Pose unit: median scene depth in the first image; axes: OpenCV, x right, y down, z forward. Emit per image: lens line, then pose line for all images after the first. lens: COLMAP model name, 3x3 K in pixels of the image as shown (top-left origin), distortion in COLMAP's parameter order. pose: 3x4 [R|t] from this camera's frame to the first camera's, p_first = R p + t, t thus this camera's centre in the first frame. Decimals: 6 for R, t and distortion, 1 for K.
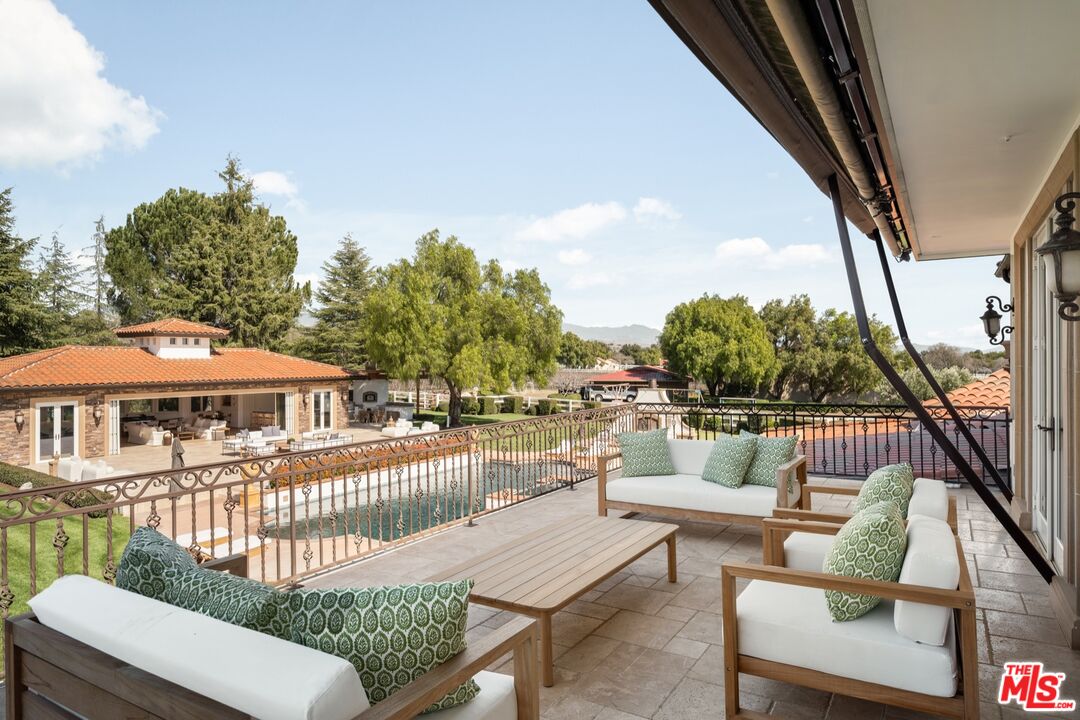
lens RADIAL K [[627.9, 0, 534.5], [0, 627.9, 366.3], [0, 0, 1]] dist [-0.004390, 0.002879]
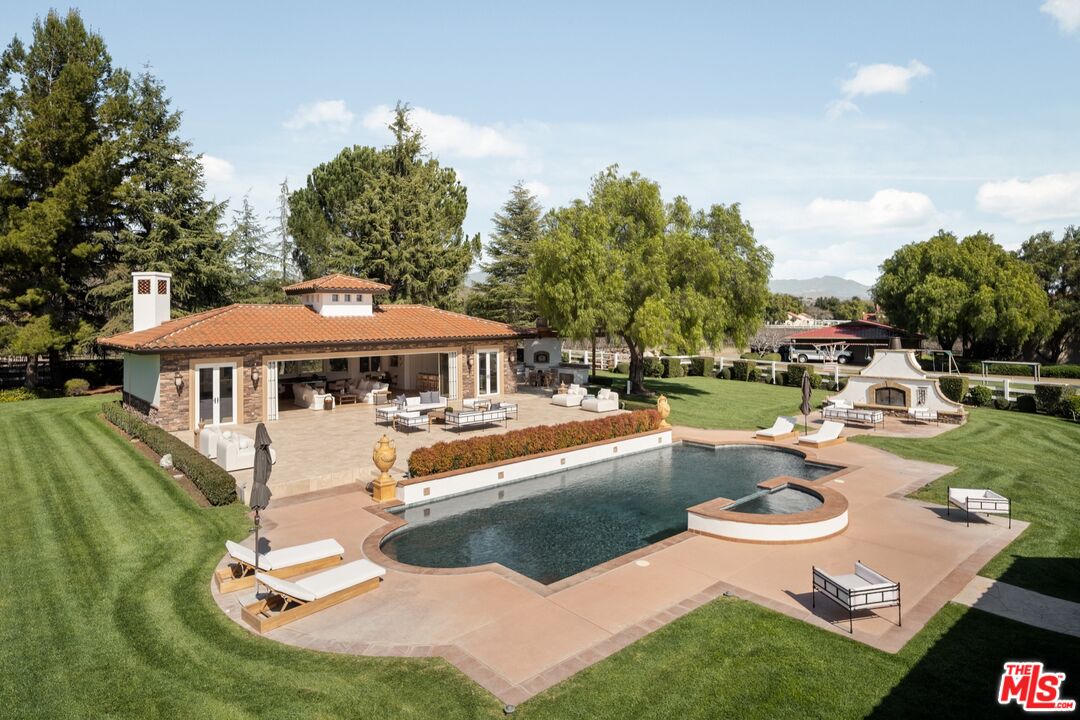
lens RADIAL K [[627.9, 0, 533.2], [0, 627.9, 318.0], [0, 0, 1]] dist [-0.004390, 0.002879]
pose [[0.960878, -0.009843, -0.276795, -0.024366], [0.007619, 0.999929, -0.009109, 0.000494], [0.276866, 0.006643, 0.960886, 0.136575]]
